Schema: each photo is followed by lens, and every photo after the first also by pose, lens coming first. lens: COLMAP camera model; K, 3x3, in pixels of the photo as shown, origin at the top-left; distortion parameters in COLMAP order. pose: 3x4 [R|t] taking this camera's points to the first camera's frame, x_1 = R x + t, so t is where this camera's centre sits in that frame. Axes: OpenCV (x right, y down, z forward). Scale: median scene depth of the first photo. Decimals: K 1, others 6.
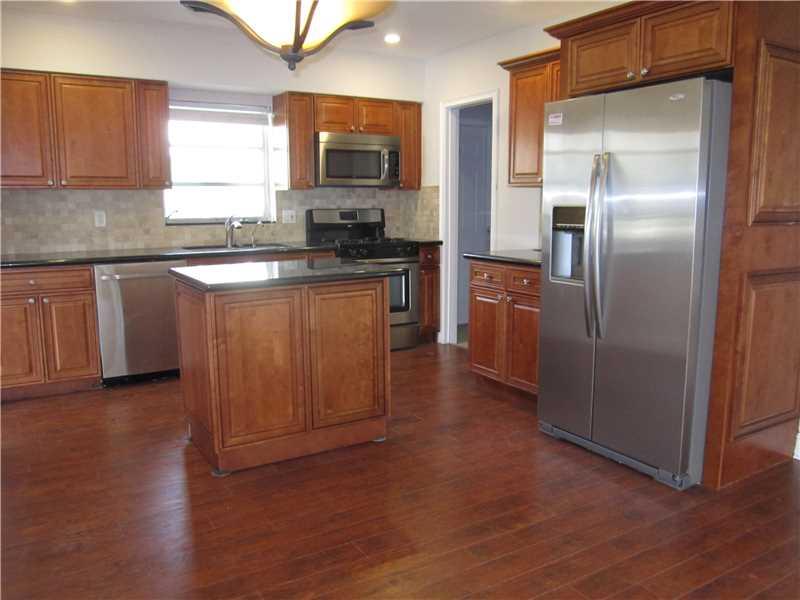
lens RADIAL K [[658.9, 0, 401.5], [0, 658.9, 300.1], [0, 0, 1]] dist [-0.046068, 0.010843]
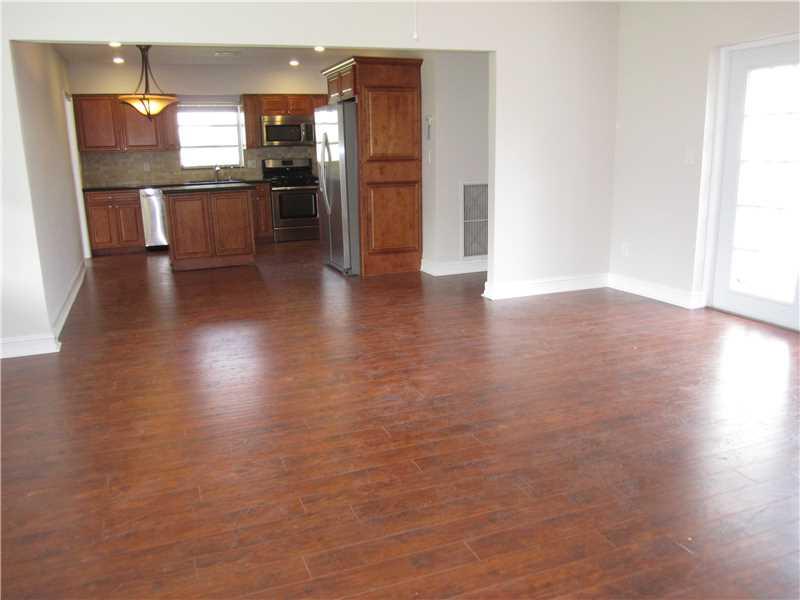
lens RADIAL K [[658.9, 0, 402.6], [0, 658.9, 298.0], [0, 0, 1]] dist [-0.046068, 0.010843]
pose [[0.985126, 0.016909, -0.170997, 0.744003], [-0.004515, 0.997350, 0.072610, 0.141553], [0.171771, -0.070758, 0.982592, -0.953481]]
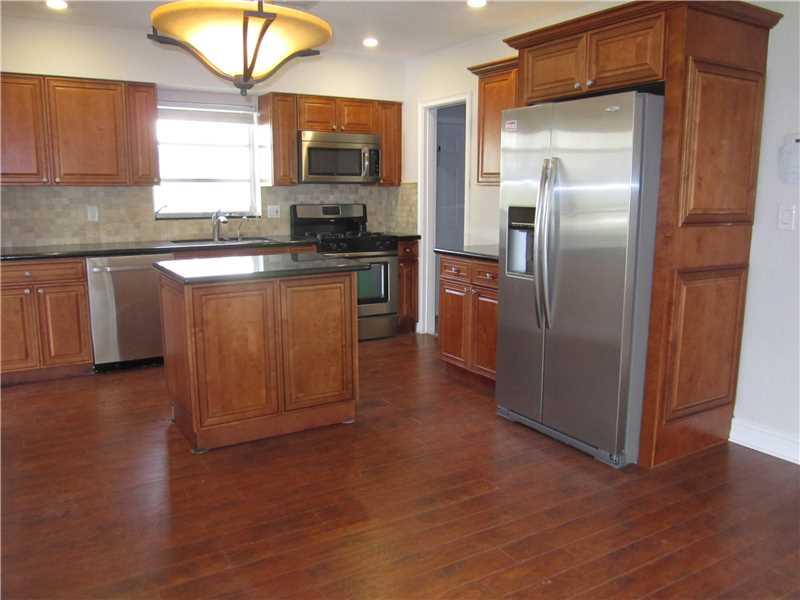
lens RADIAL K [[658.9, 0, 401.5], [0, 658.9, 300.2], [0, 0, 1]] dist [-0.046068, 0.010843]
pose [[0.999988, 0.004795, -0.001167, 0.047588], [-0.004777, 0.999874, 0.015168, -0.003614], [0.001240, -0.015163, 0.999884, -0.067479]]
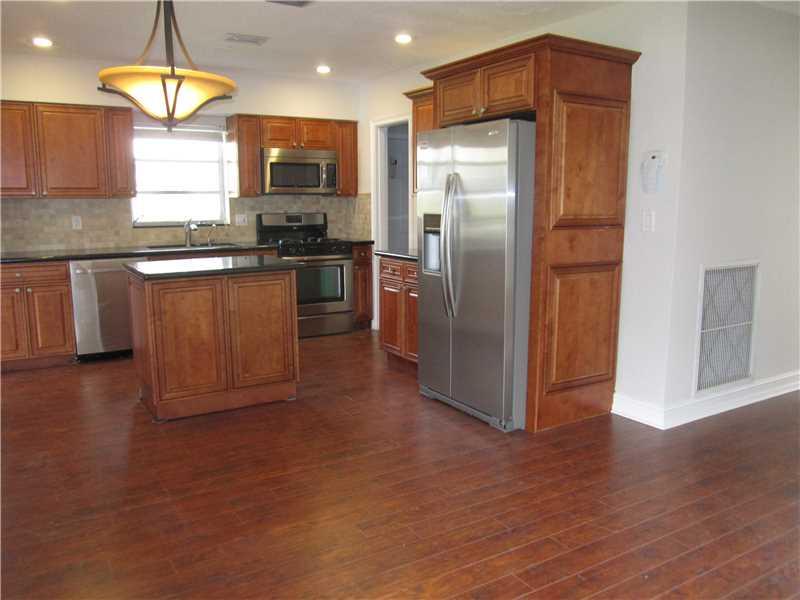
lens RADIAL K [[658.9, 0, 401.4], [0, 658.9, 300.9], [0, 0, 1]] dist [-0.046068, 0.010843]
pose [[0.999999, -0.000312, -0.001436, 0.158537], [0.000316, 0.999996, 0.002880, 0.017841], [0.001435, -0.002881, 0.999995, -0.226199]]
